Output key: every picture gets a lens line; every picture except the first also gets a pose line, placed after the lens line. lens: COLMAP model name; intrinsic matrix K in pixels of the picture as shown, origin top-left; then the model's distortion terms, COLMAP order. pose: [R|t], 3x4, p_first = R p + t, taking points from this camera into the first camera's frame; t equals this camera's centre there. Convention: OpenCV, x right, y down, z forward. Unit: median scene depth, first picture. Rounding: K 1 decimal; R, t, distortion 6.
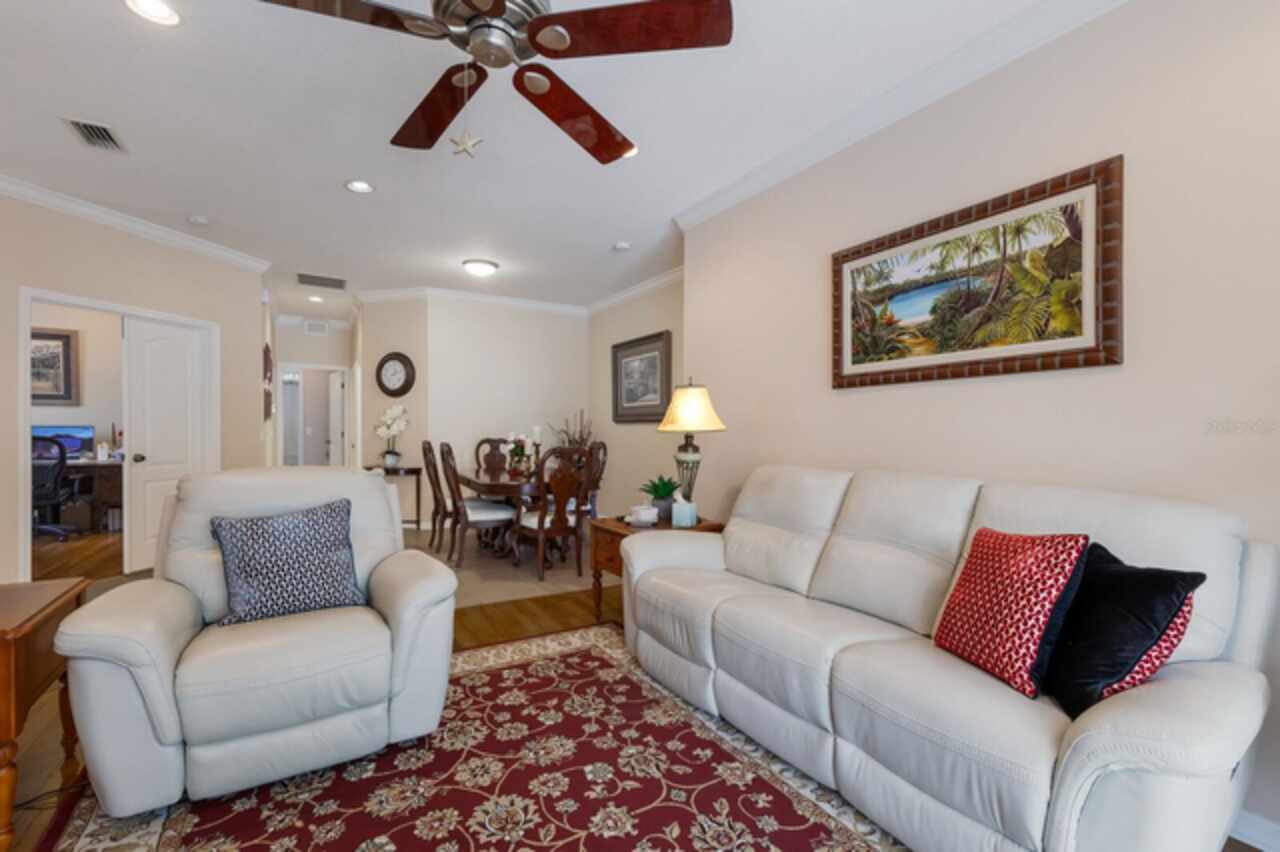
lens RADIAL K [[570.3, 0, 640.0], [0, 570.3, 426.0], [0, 0, 1]] dist [-0.000380, 0.000039]
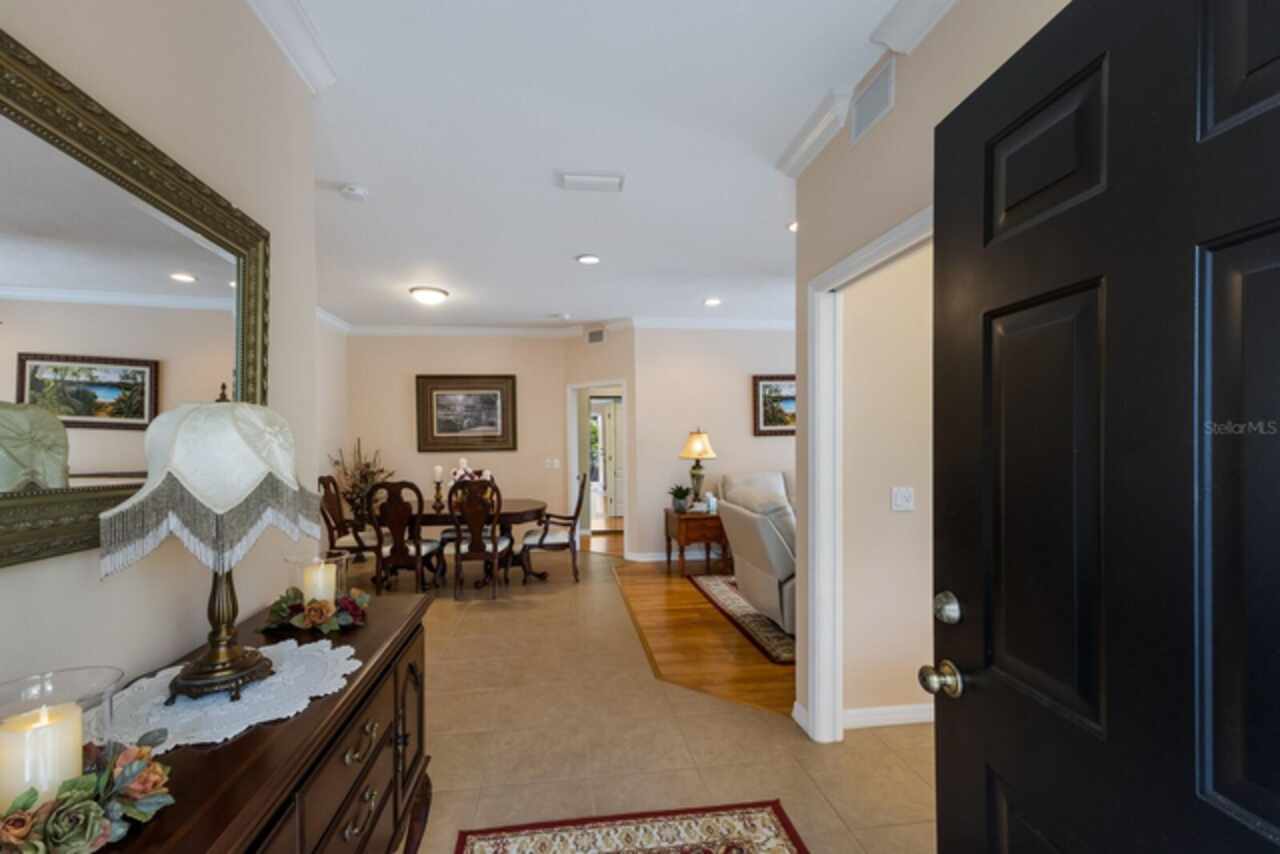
lens RADIAL K [[554.8, 0, 640.0], [0, 554.8, 427.0], [0, 0, 1]] dist [0.025224, -0.000001]
pose [[0.378772, 0.002165, 0.925488, -0.893361], [0.010150, 0.999927, -0.006493, -0.043926], [-0.925434, 0.011853, 0.378722, 0.286315]]
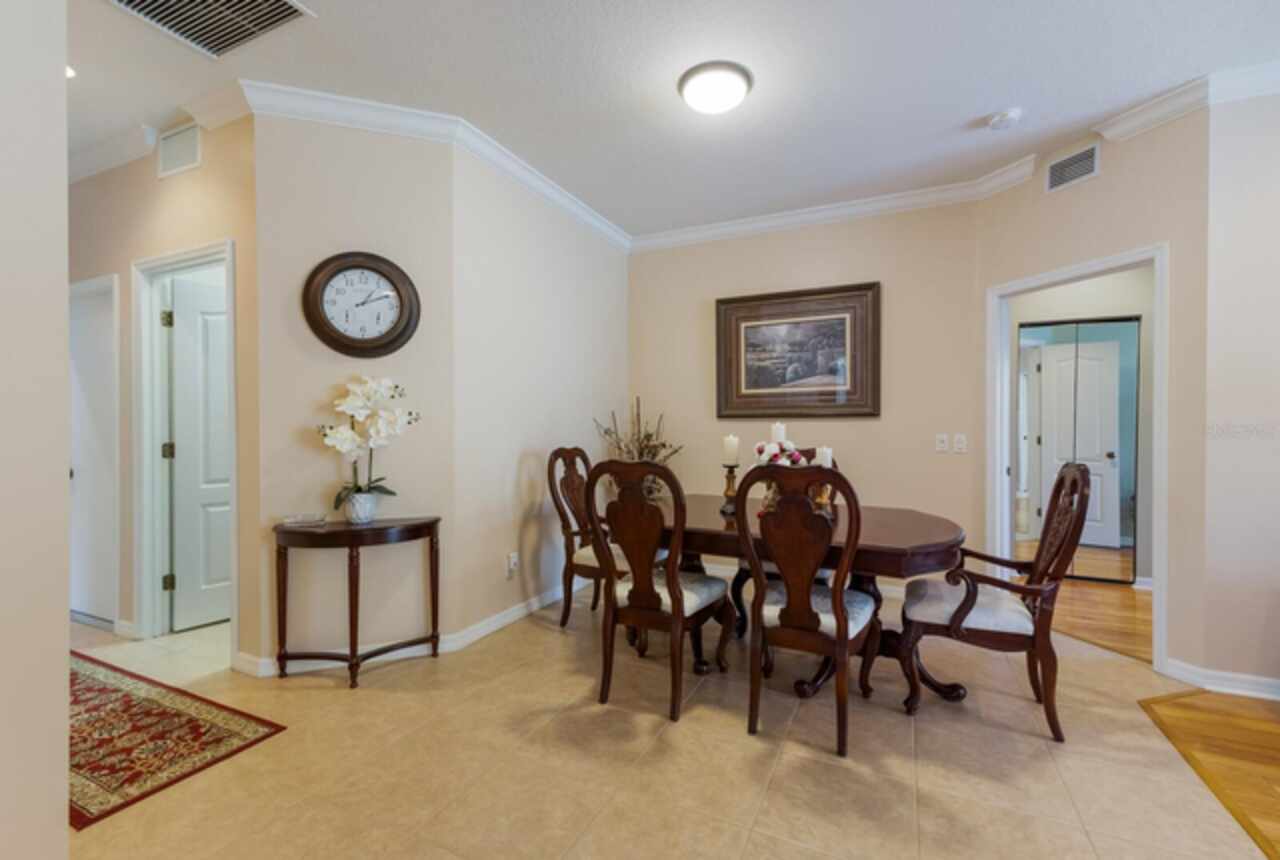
lens RADIAL K [[563.2, 0, 640.0], [0, 563.2, 430.0], [0, 0, 1]] dist [0.010543, 0.000065]
pose [[0.829830, -0.008640, 0.557950, -0.525144], [0.001240, 0.999906, 0.013641, -0.002201], [-0.558015, -0.010628, 0.829763, 0.567846]]
